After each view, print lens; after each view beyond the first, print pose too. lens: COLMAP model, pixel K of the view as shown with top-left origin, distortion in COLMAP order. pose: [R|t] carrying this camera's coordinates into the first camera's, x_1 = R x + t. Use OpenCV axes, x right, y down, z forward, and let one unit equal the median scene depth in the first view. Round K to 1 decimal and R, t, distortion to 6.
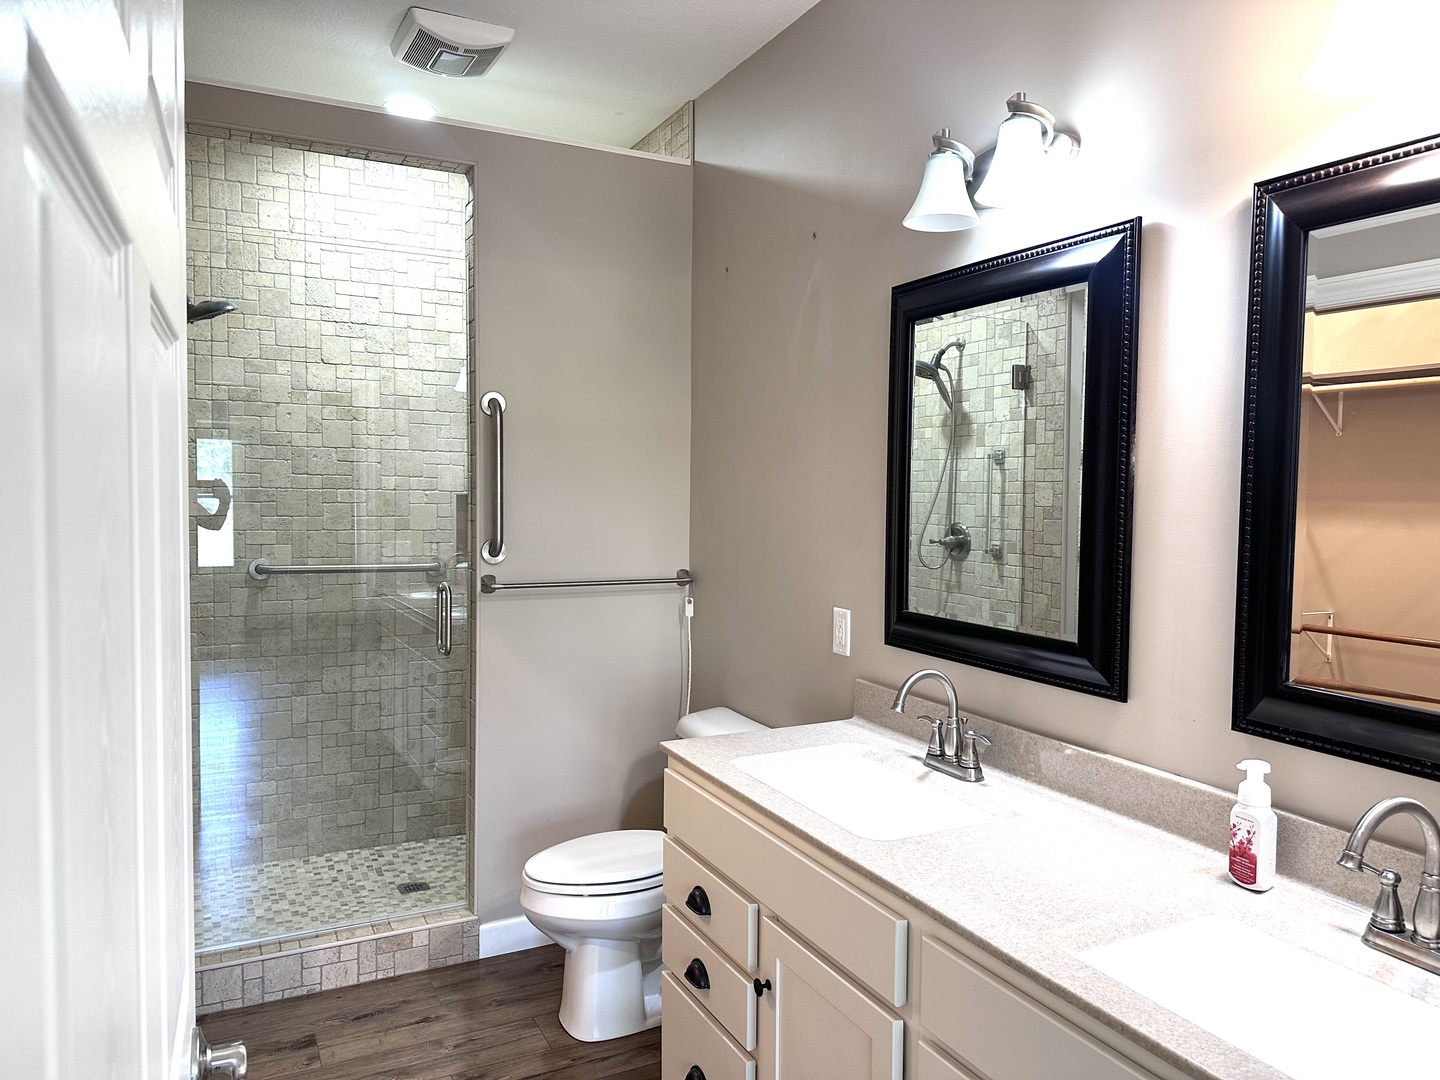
lens RADIAL K [[1016.3, 0, 720.0], [0, 1016.3, 540.0], [0, 0, 1]] dist [0.039974, -0.007515]
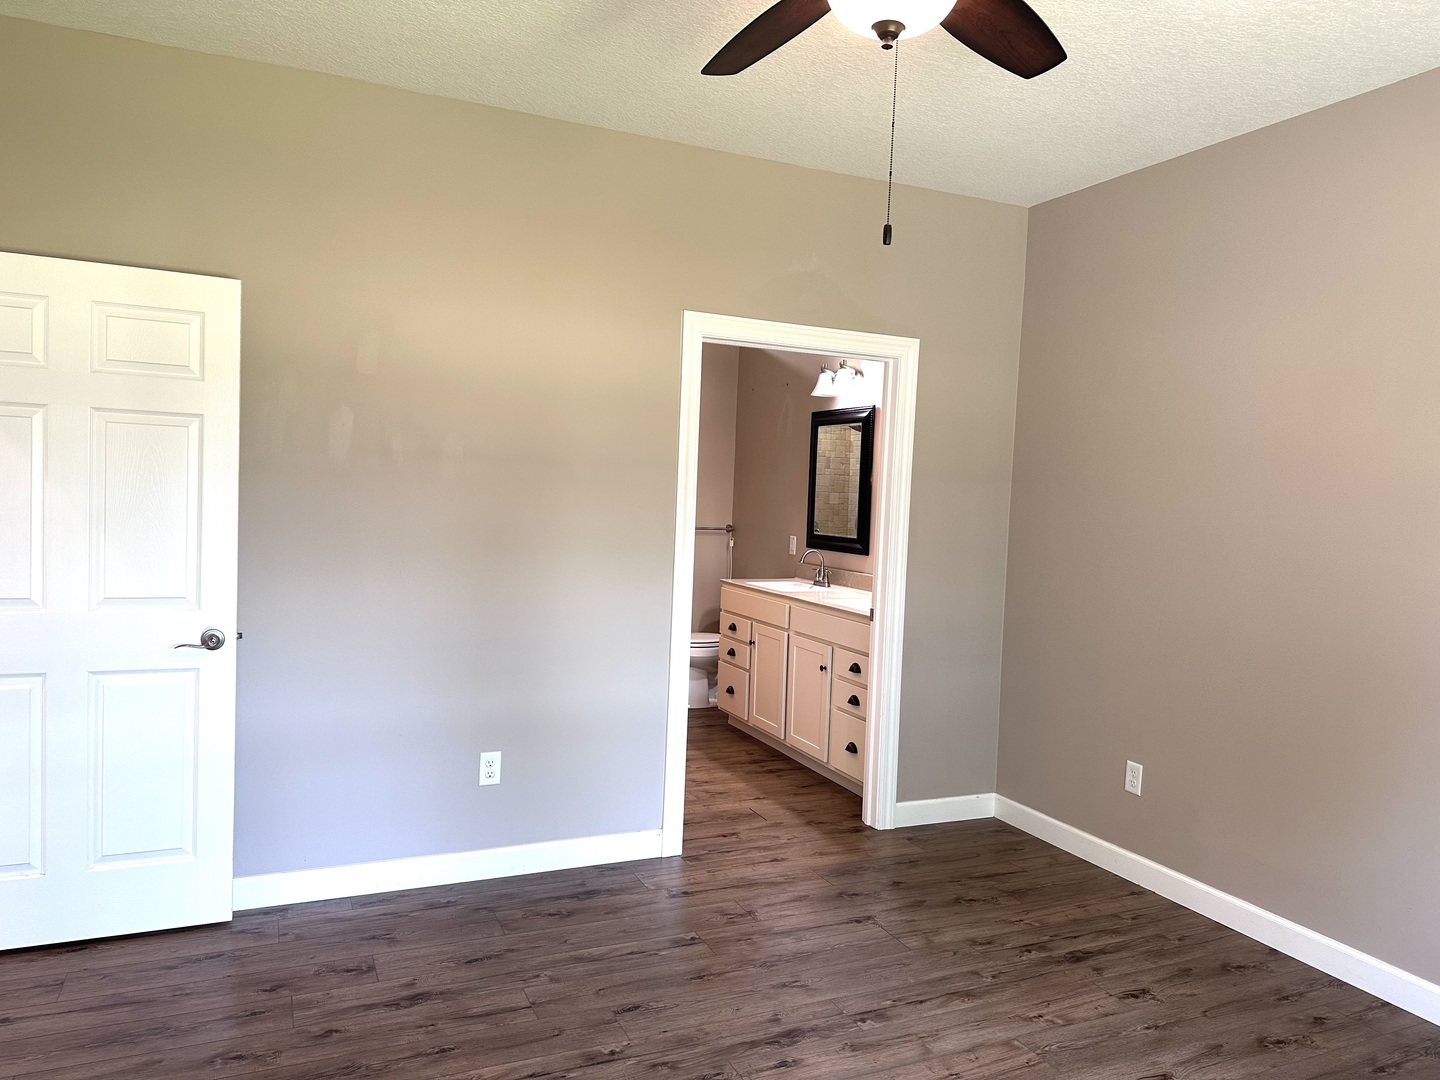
lens RADIAL K [[1016.3, 0, 720.0], [0, 1016.3, 540.0], [0, 0, 1]] dist [0.039974, -0.007515]
pose [[0.998843, 0.026040, -0.040437, 0.048191], [-0.026162, 0.999655, -0.002499, 0.101895], [0.040358, 0.003554, 0.999179, -1.724011]]
